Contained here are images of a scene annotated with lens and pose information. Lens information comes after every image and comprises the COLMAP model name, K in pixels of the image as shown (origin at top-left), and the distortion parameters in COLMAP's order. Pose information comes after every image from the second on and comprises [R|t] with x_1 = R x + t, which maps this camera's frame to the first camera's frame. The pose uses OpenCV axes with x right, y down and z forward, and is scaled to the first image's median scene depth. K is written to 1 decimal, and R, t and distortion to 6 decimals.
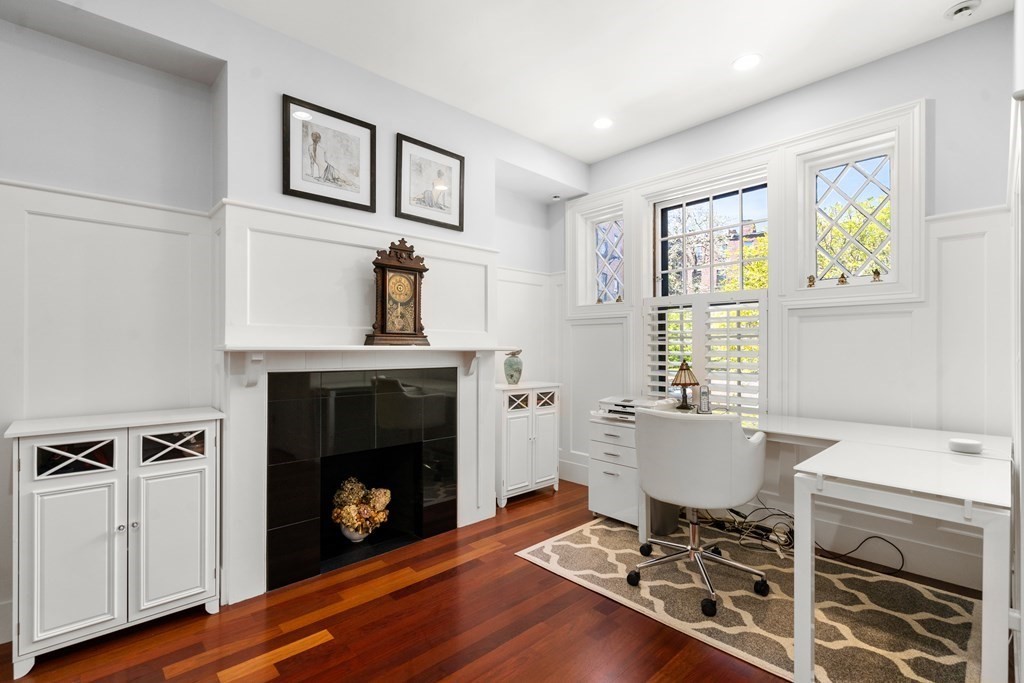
lens RADIAL K [[468.5, 0, 513.3], [0, 468.5, 343.0], [0, 0, 1]] dist [-0.002925, -0.001276]
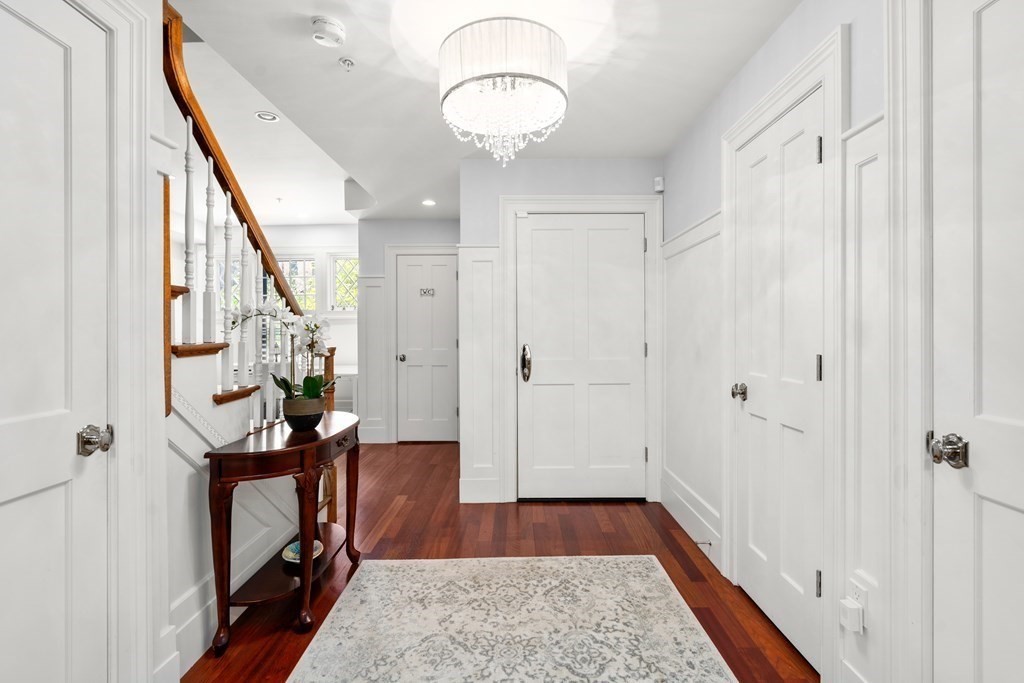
lens RADIAL K [[468.5, 0, 515.3], [0, 468.5, 333.2], [0, 0, 1]] dist [-0.002925, -0.001276]
pose [[0.692858, -0.000024, 0.721074, -0.326539], [-0.003181, 0.999990, 0.003090, -0.010528], [-0.721067, -0.004435, 0.692851, -0.990095]]
